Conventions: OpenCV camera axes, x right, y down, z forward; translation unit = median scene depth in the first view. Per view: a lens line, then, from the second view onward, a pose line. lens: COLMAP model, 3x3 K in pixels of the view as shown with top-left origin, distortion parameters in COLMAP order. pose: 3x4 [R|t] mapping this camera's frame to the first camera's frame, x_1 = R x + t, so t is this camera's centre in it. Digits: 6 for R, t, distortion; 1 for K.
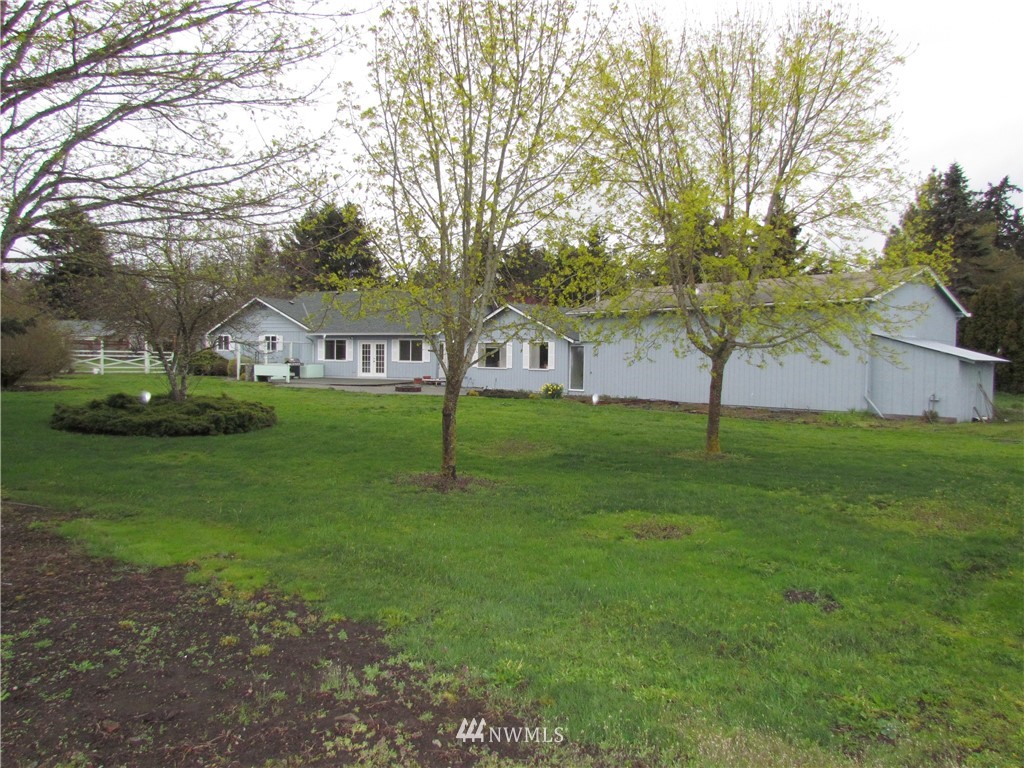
lens RADIAL K [[673.7, 0, 512.0], [0, 673.7, 384.0], [0, 0, 1]] dist [-0.018369, -0.001637]
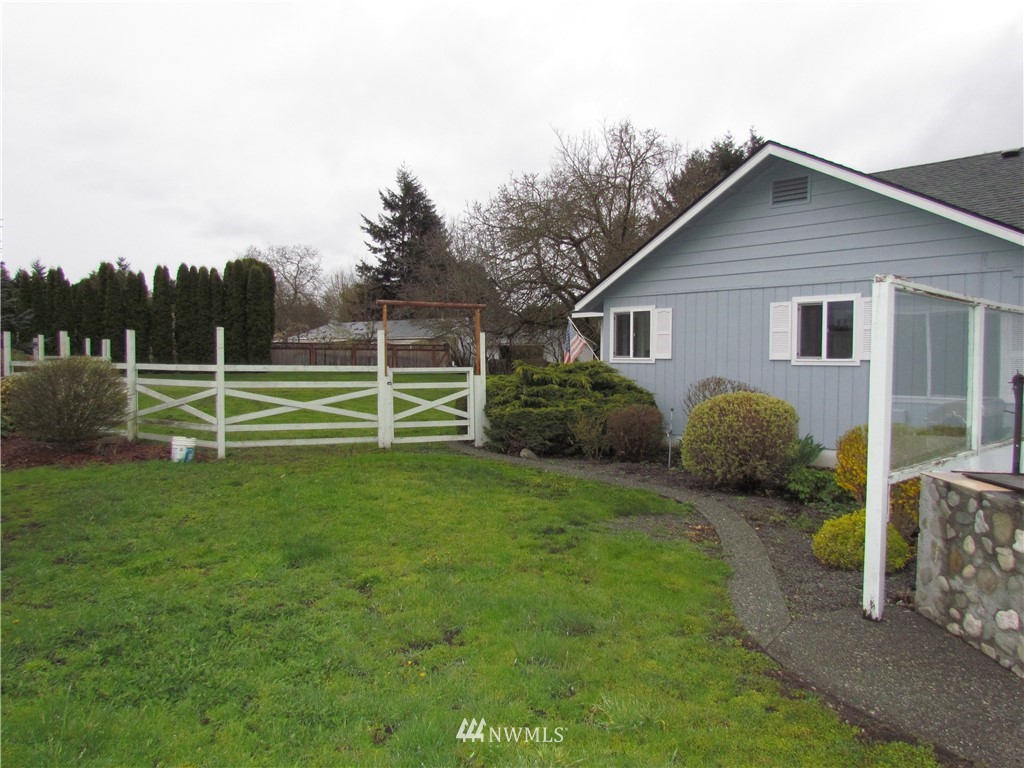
lens RADIAL K [[738.7, 0, 512.0], [0, 738.7, 384.0], [0, 0, 1]] dist [-0.026989, 0.009859]
pose [[0.889666, 0.009462, -0.456514, -0.327607], [-0.013728, 0.999888, -0.006027, -0.036614], [0.456406, 0.011629, 0.889696, 0.685579]]
